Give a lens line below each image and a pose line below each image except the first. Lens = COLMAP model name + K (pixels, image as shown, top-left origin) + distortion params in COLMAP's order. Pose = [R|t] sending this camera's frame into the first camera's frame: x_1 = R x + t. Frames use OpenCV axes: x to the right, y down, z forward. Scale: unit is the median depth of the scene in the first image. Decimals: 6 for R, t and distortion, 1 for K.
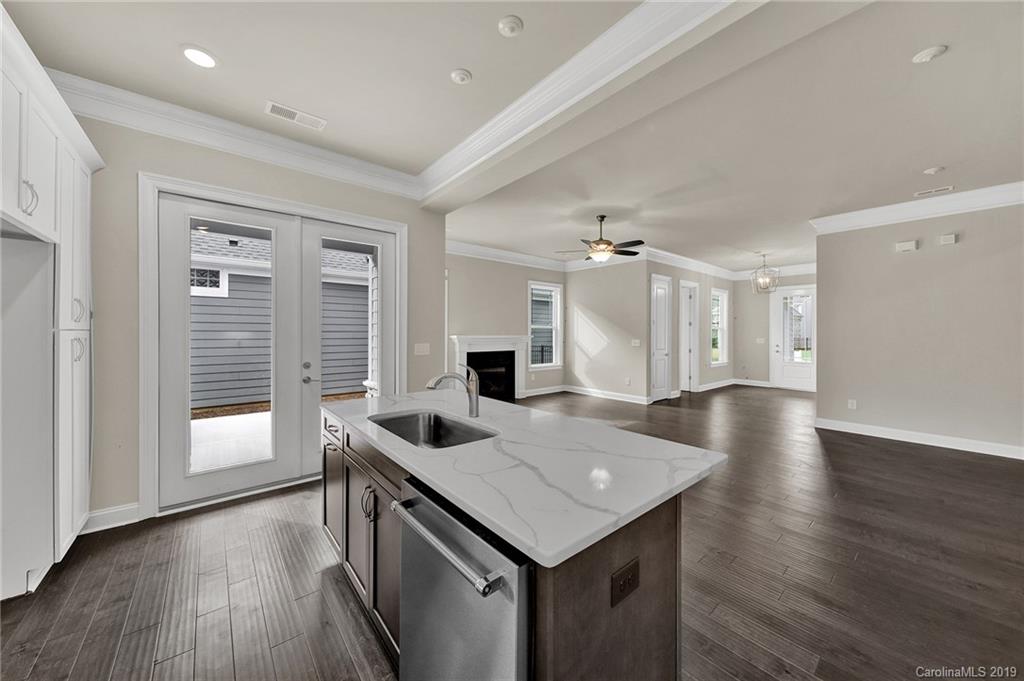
lens RADIAL K [[362.1, 0, 508.9], [0, 362.1, 332.8], [0, 0, 1]] dist [-0.002697, -0.000248]
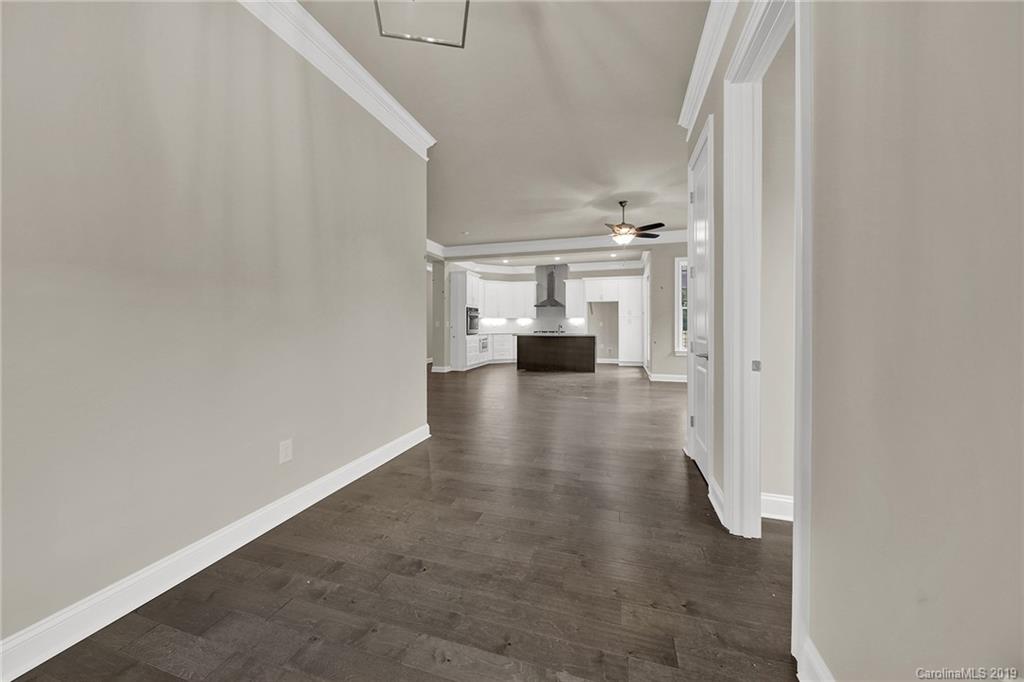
lens RADIAL K [[362.1, 0, 508.9], [0, 362.1, 333.3], [0, 0, 1]] dist [-0.002697, -0.000248]
pose [[-0.833577, 0.008281, -0.552341, 0.749064], [-0.002397, 0.999824, 0.018607, 0.032827], [0.552398, 0.016834, -0.833411, 1.130566]]
